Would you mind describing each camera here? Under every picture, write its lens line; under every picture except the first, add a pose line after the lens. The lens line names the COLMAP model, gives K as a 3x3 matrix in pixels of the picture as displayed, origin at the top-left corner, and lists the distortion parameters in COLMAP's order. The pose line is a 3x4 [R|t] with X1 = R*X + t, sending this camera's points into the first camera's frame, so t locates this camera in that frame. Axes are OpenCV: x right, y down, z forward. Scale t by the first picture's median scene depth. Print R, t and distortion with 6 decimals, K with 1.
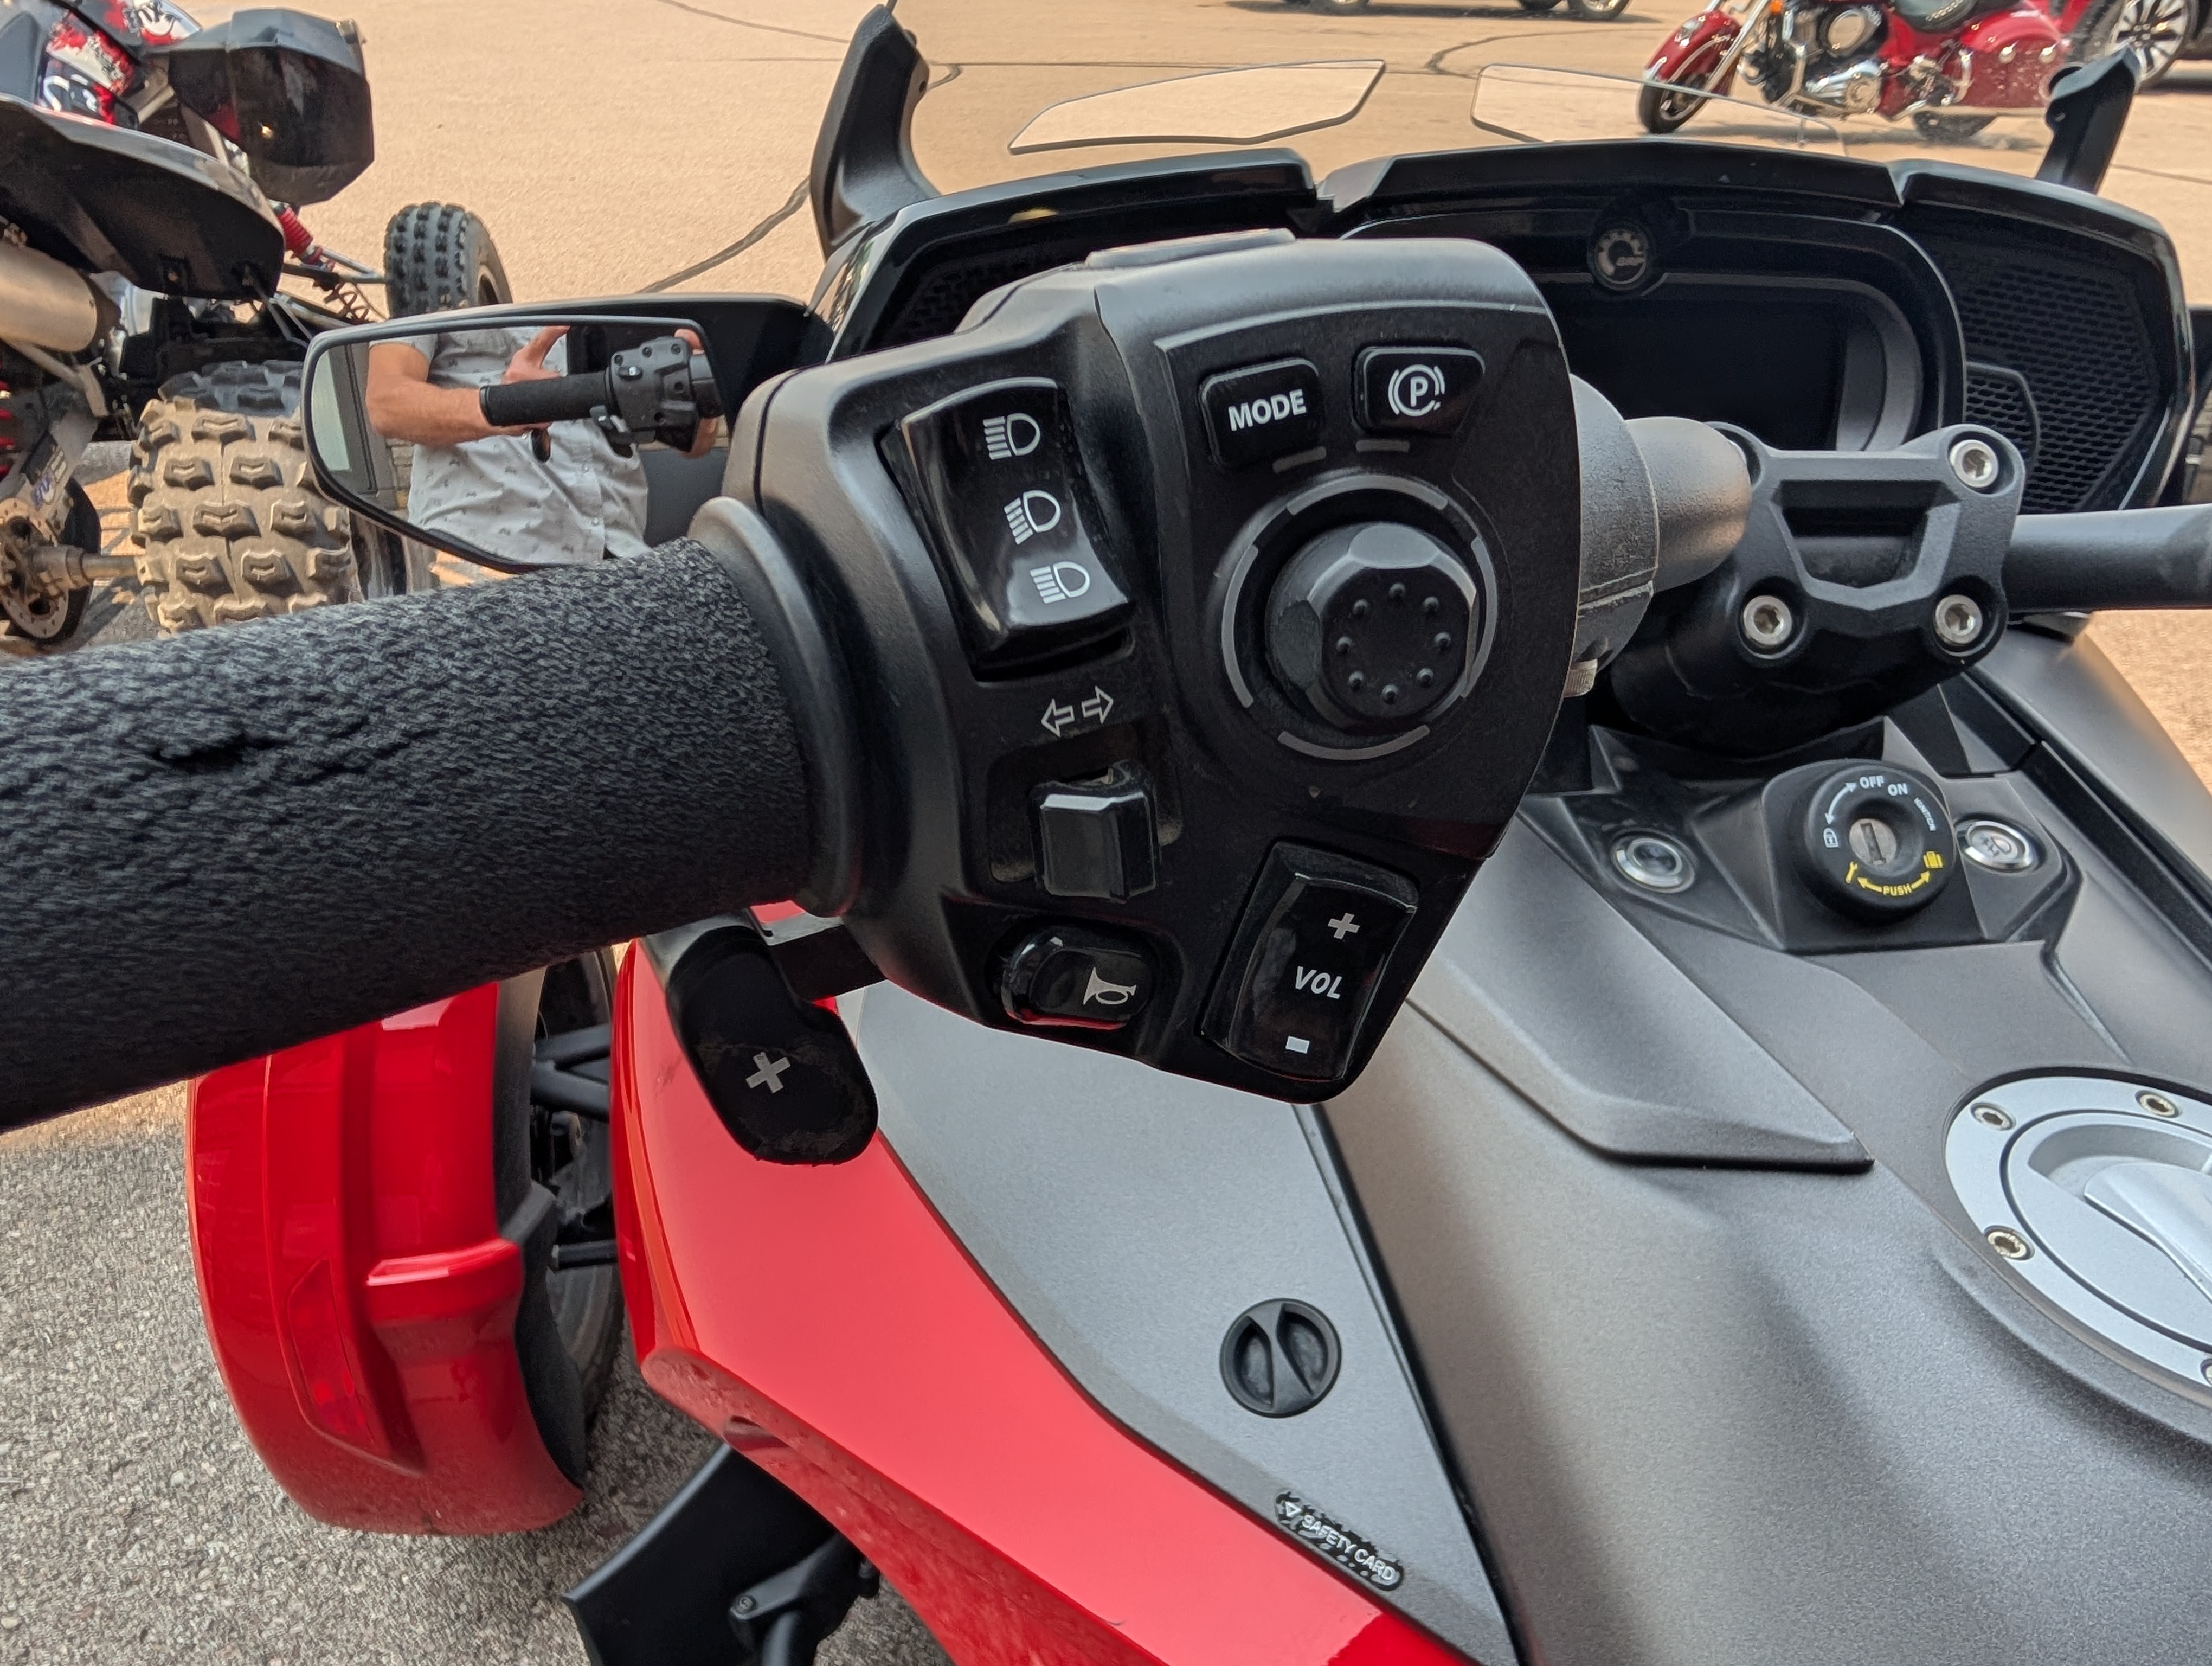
lens RADIAL K [[1468.8, 0, 1086.9], [0, 1468.8, 855.9], [0, 0, 1]] dist [-0.000355, -0.001929]
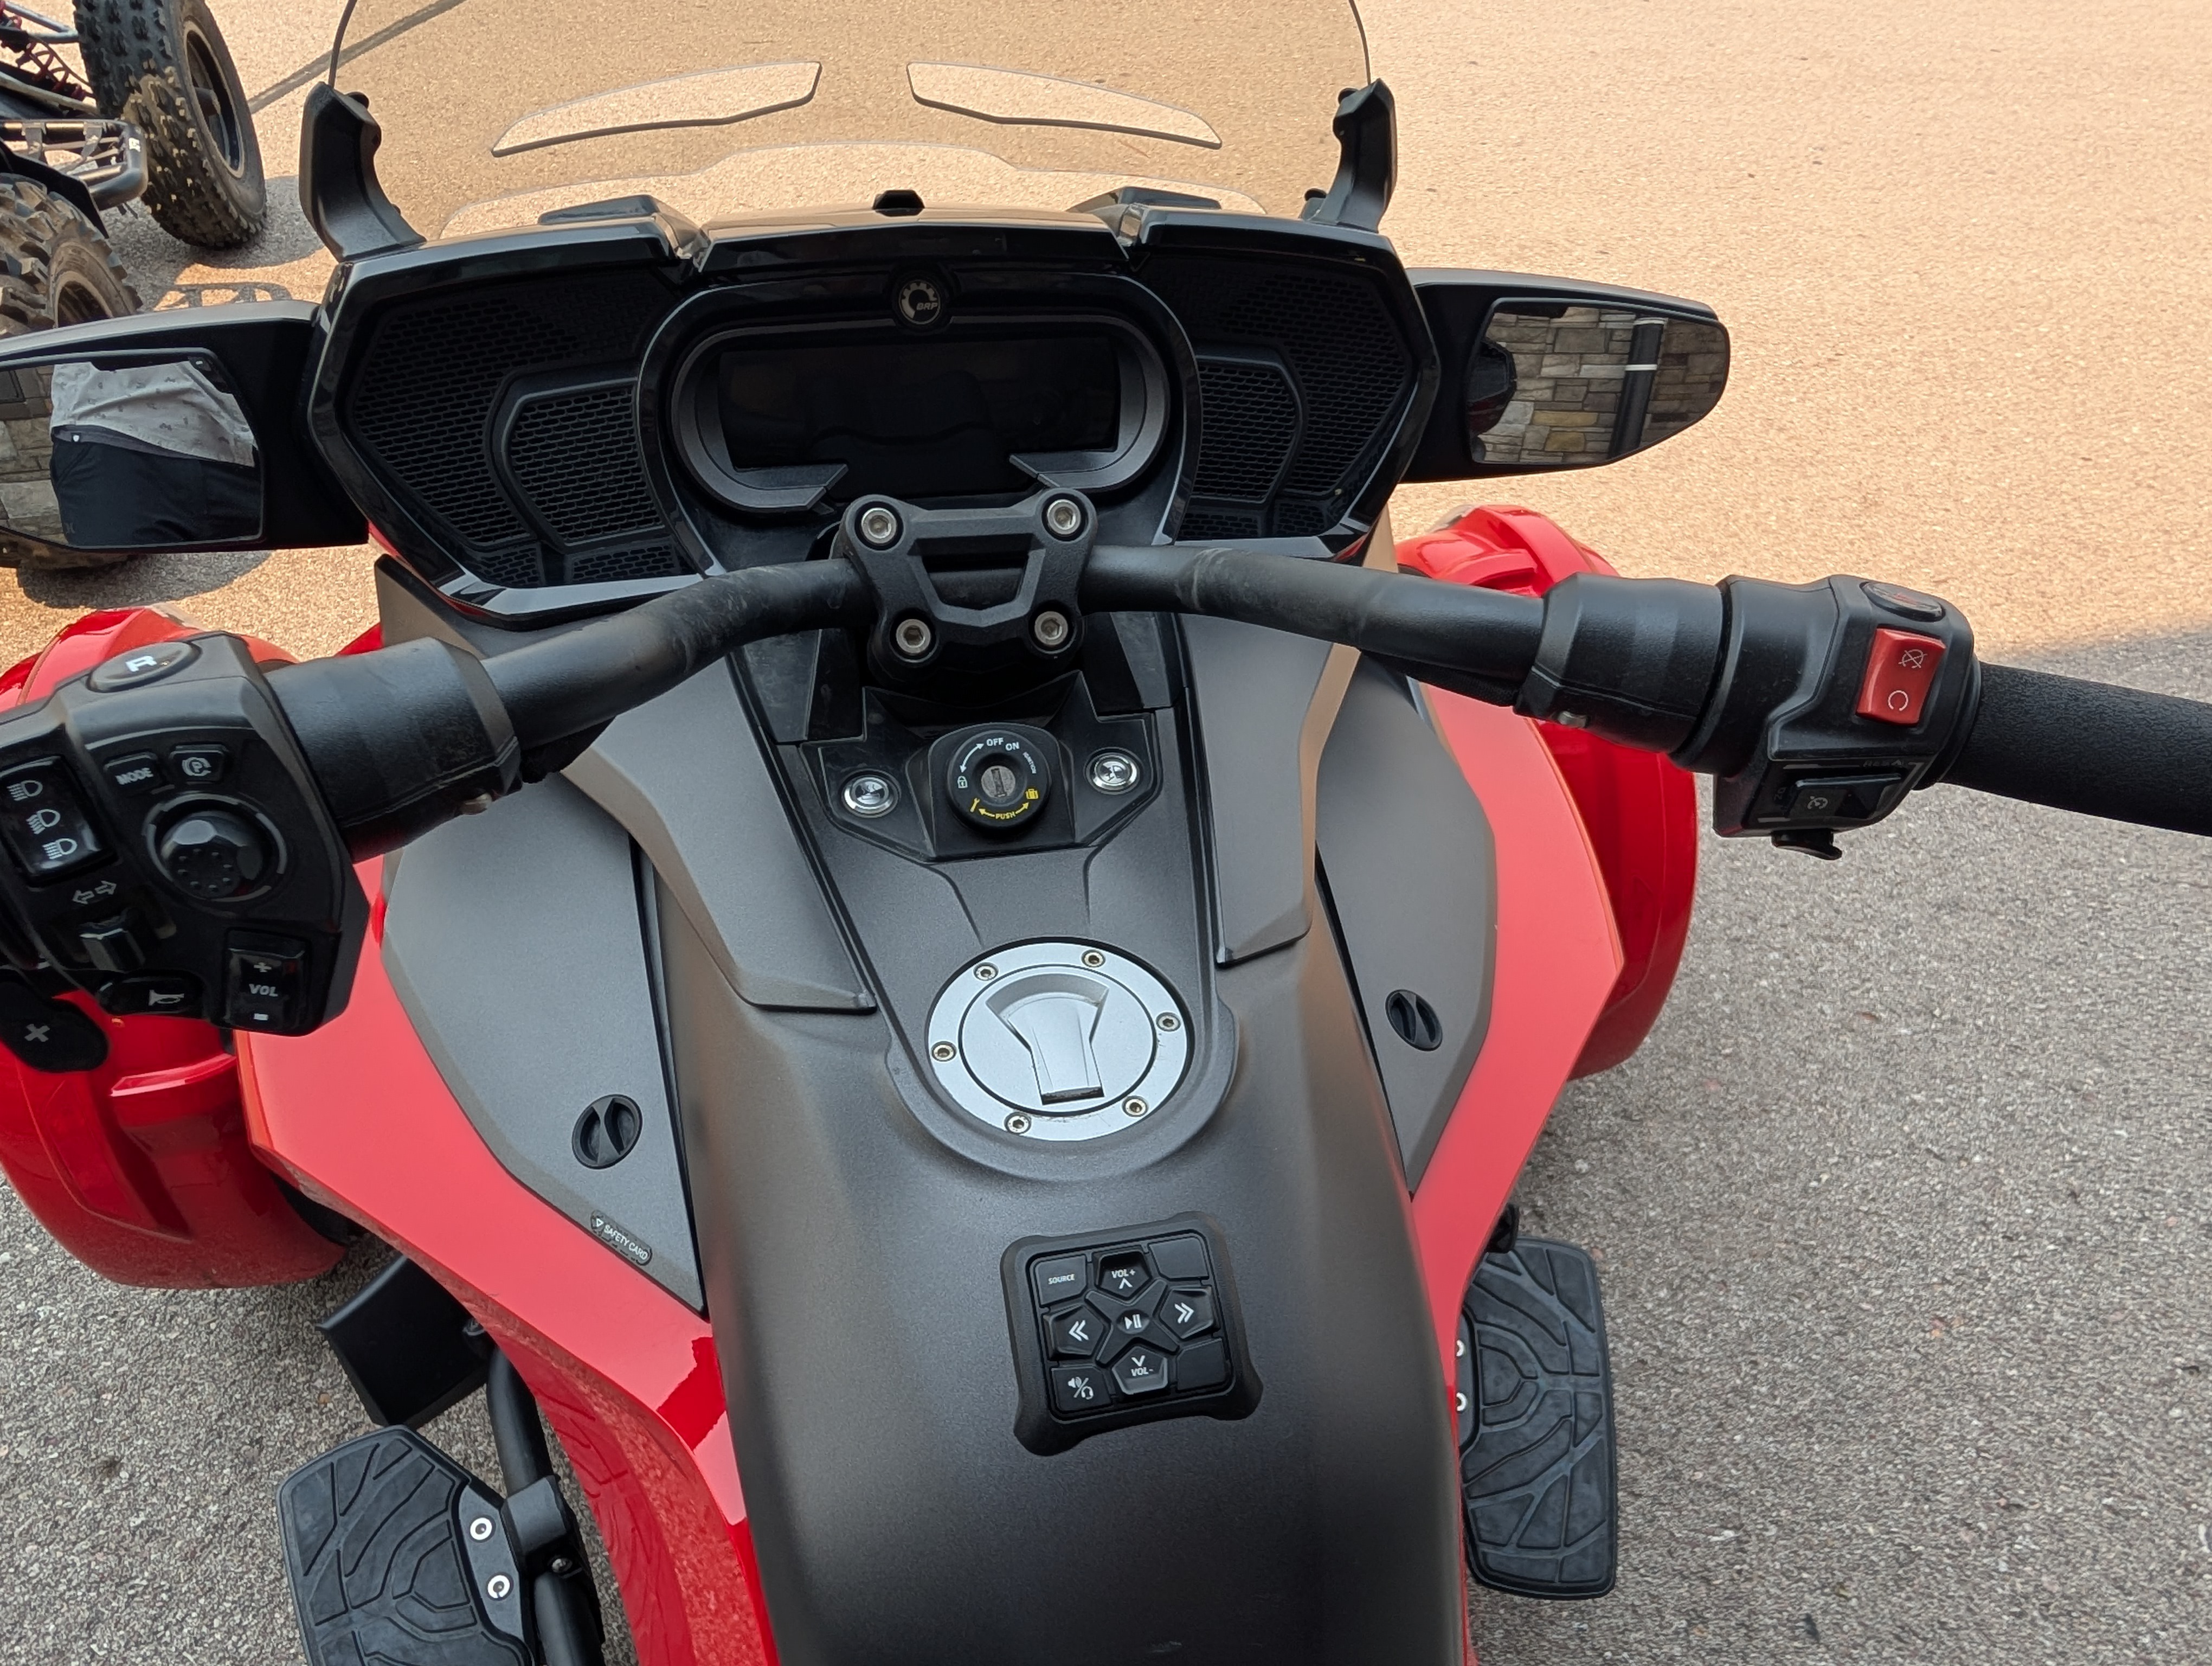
lens RADIAL K [[1530.0, 0, 1101.8], [0, 1530.0, 879.7], [0, 0, 1]] dist [0.001202, -0.001161]
pose [[0.997374, -0.041710, 0.059209, 0.201224], [0.030092, 0.982266, 0.185061, -0.072598], [-0.065878, -0.182793, 0.980942, -0.204330]]
